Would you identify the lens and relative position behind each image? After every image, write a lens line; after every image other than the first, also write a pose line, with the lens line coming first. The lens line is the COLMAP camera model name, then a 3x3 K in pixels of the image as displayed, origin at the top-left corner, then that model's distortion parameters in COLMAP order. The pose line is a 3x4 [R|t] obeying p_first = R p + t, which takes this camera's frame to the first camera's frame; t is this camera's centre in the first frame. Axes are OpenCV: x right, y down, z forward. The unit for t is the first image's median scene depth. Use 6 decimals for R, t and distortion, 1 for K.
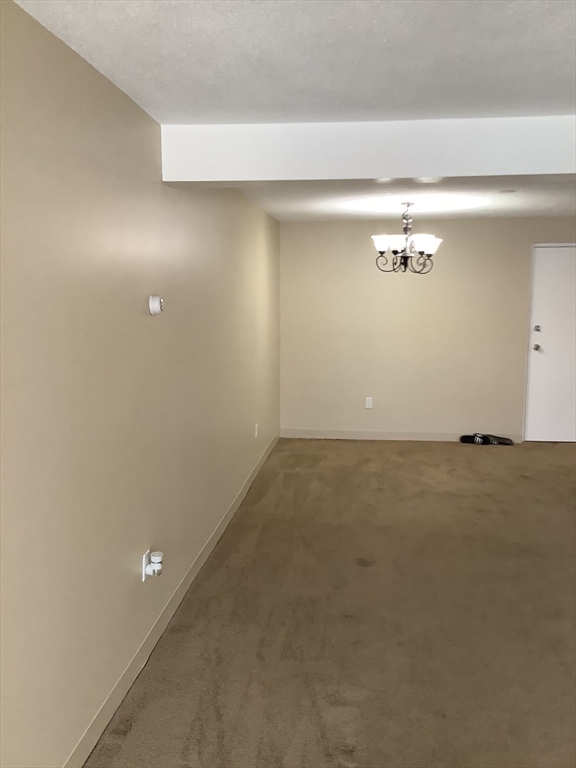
lens RADIAL K [[704.5, 0, 285.7], [0, 704.5, 383.7], [0, 0, 1]] dist [0.072687, 0.000000]
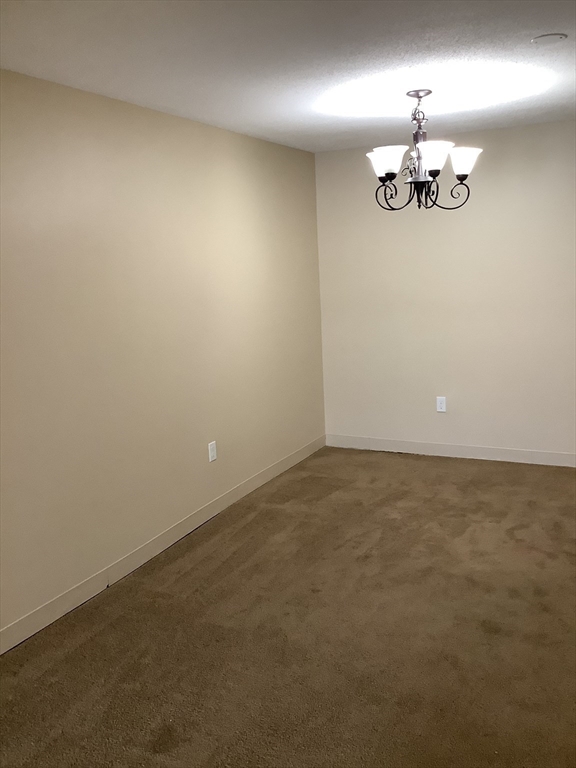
lens RADIAL K [[704.5, 0, 290.3], [0, 704.5, 384.7], [0, 0, 1]] dist [0.072687, 0.000000]
pose [[0.934067, 0.021780, -0.356434, 0.283499], [-0.000028, 0.998143, 0.060921, -0.042900], [0.357098, -0.056894, 0.932332, 0.376448]]
